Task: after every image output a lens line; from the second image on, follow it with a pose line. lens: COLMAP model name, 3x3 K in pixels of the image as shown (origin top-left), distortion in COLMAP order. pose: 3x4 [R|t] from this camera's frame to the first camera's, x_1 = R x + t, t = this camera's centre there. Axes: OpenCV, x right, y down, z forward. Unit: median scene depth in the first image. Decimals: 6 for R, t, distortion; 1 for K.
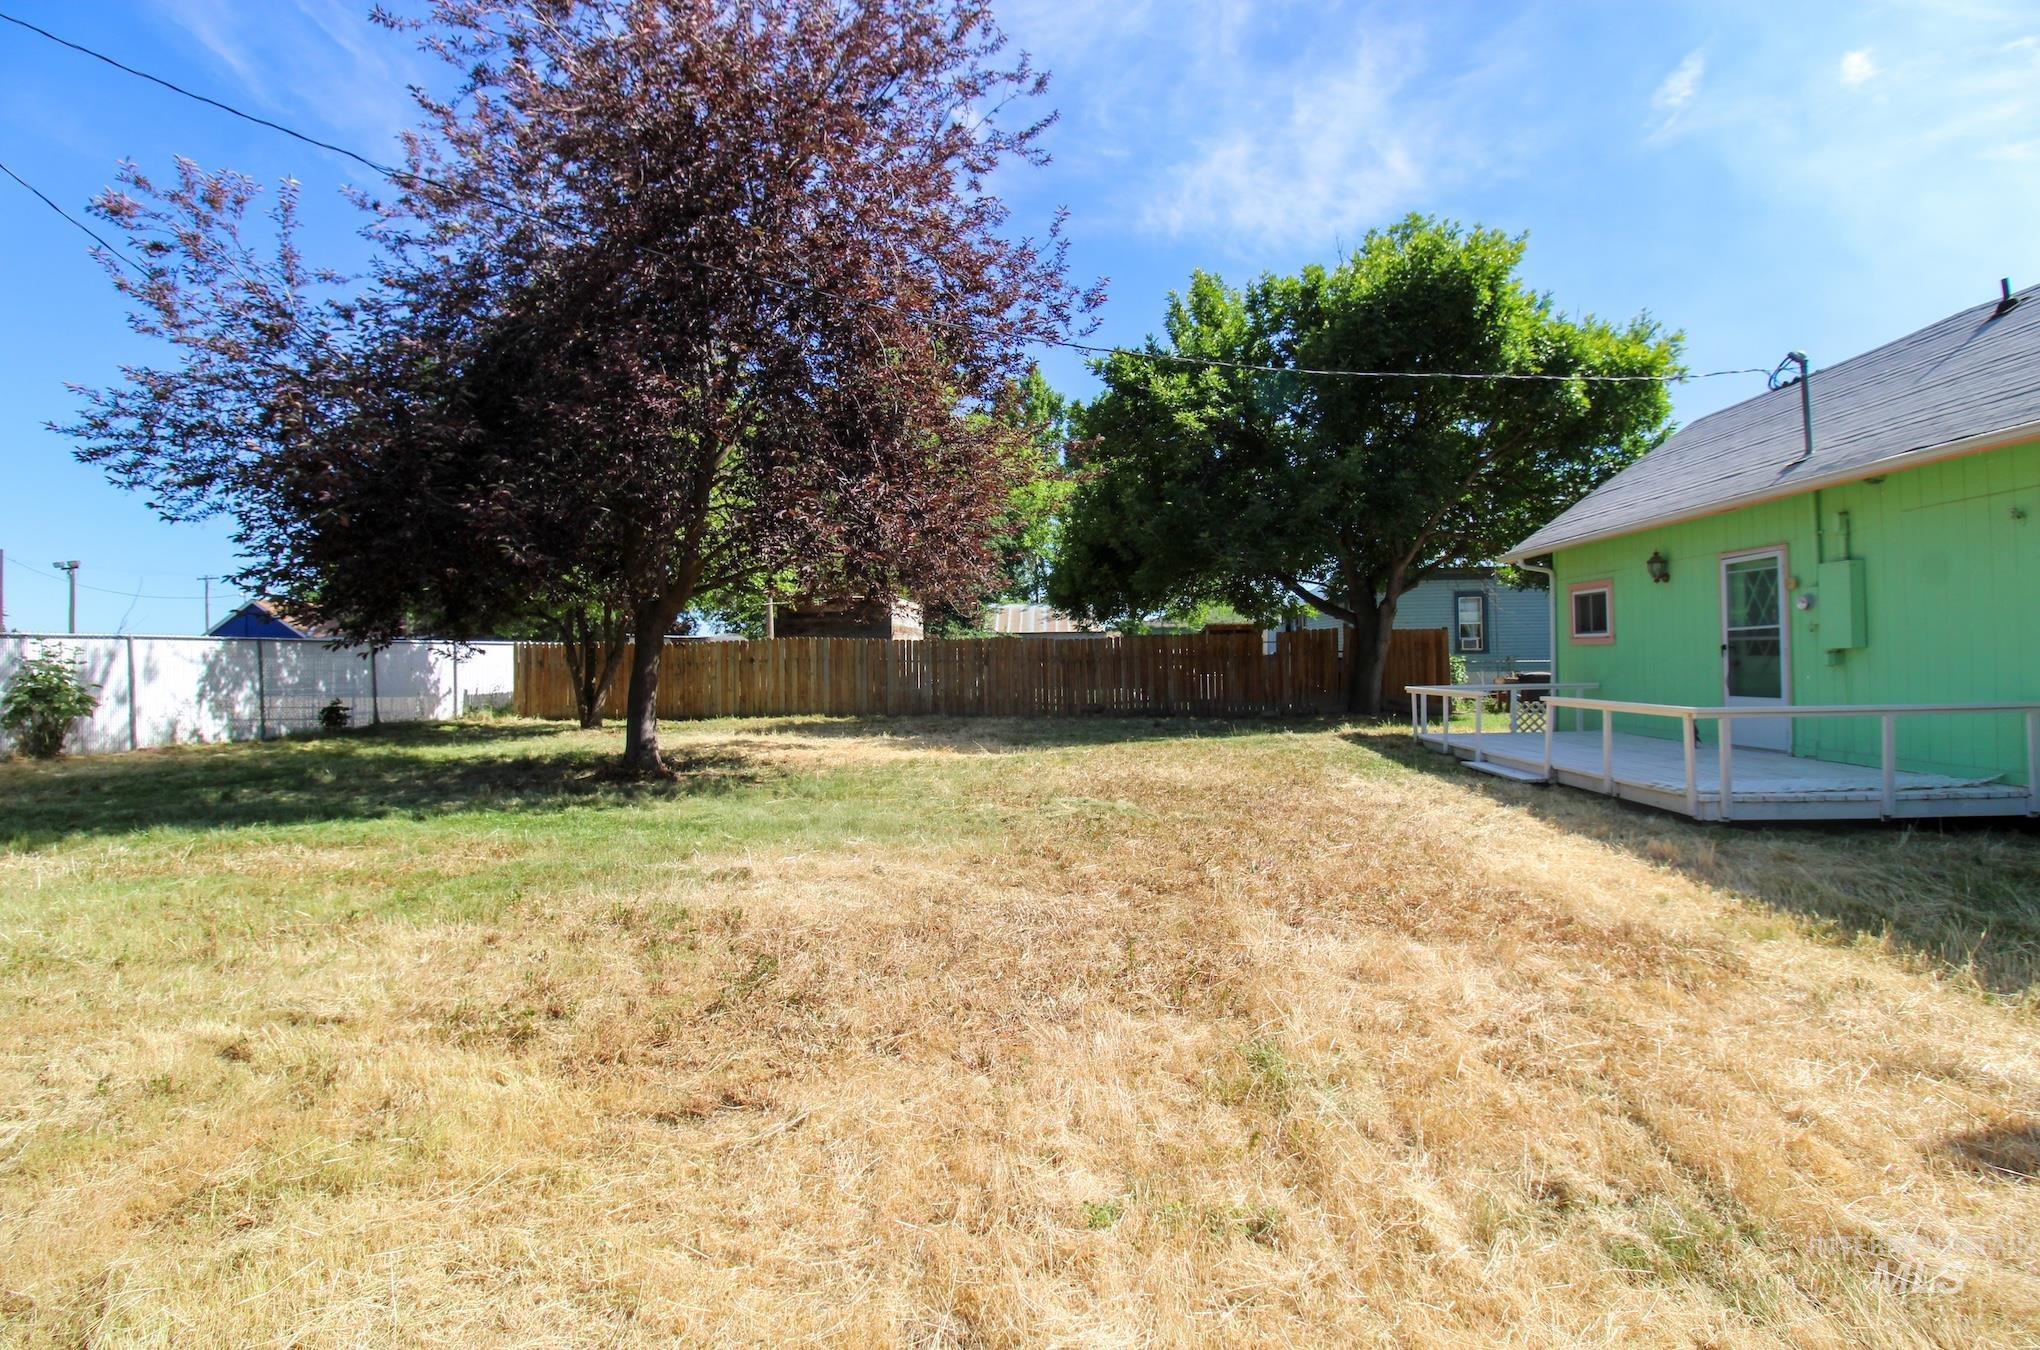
lens RADIAL K [[972.5, 0, 1024.6], [0, 972.5, 661.1], [0, 0, 1]] dist [-0.002036, 0.000060]
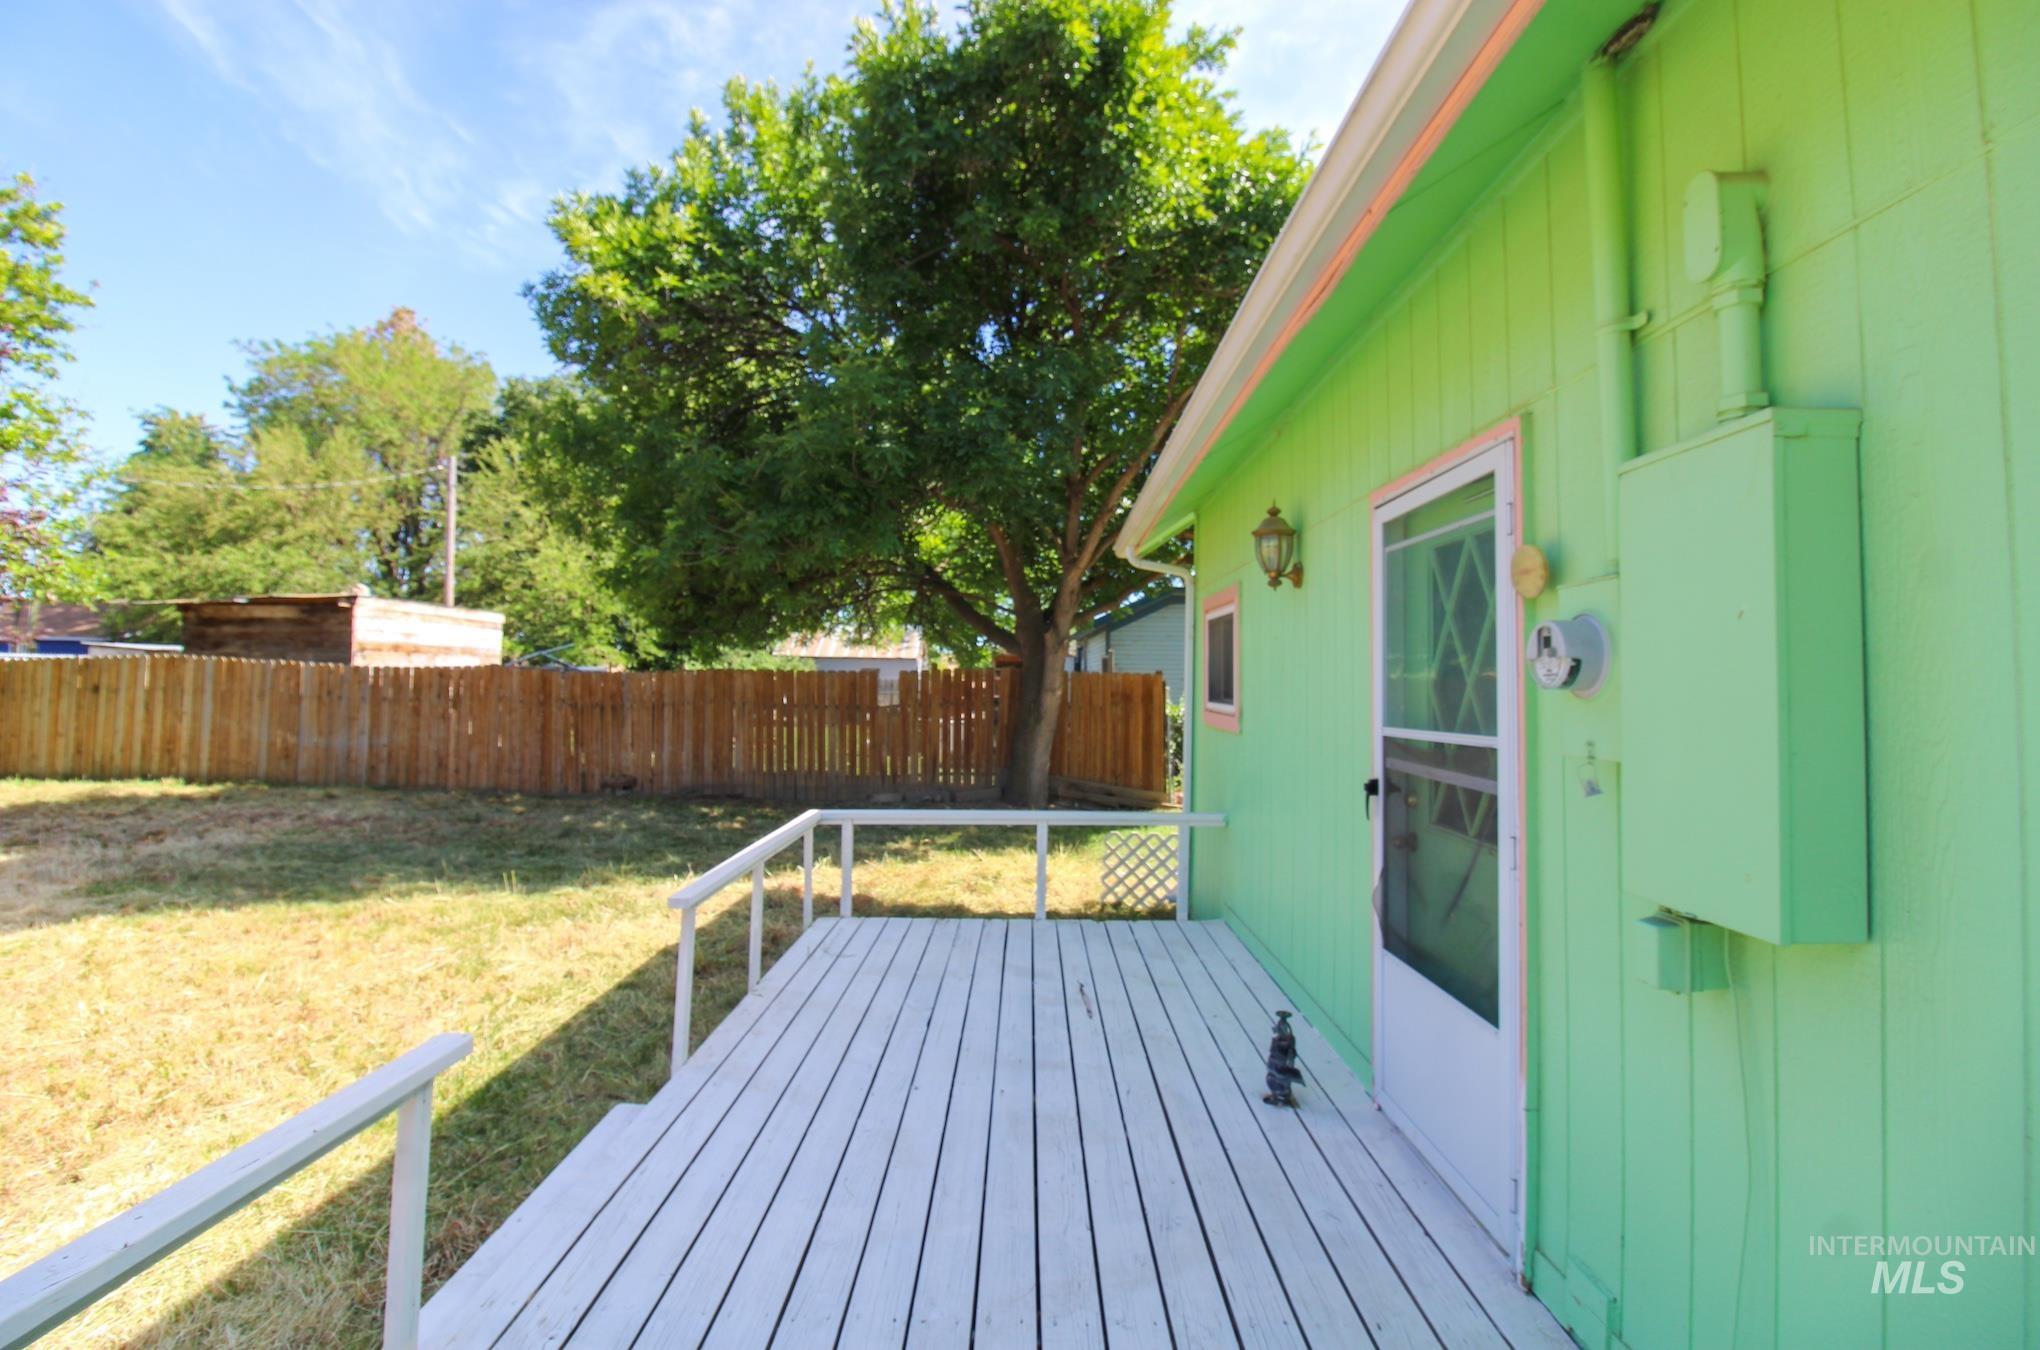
lens RADIAL K [[972.5, 0, 1016.0], [0, 972.5, 668.7], [0, 0, 1]] dist [-0.002036, 0.000060]
pose [[0.997557, 0.032088, 0.062049, 0.586360], [-0.030913, 0.999326, -0.019790, -0.042801], [-0.062643, 0.017824, 0.997877, 0.694918]]
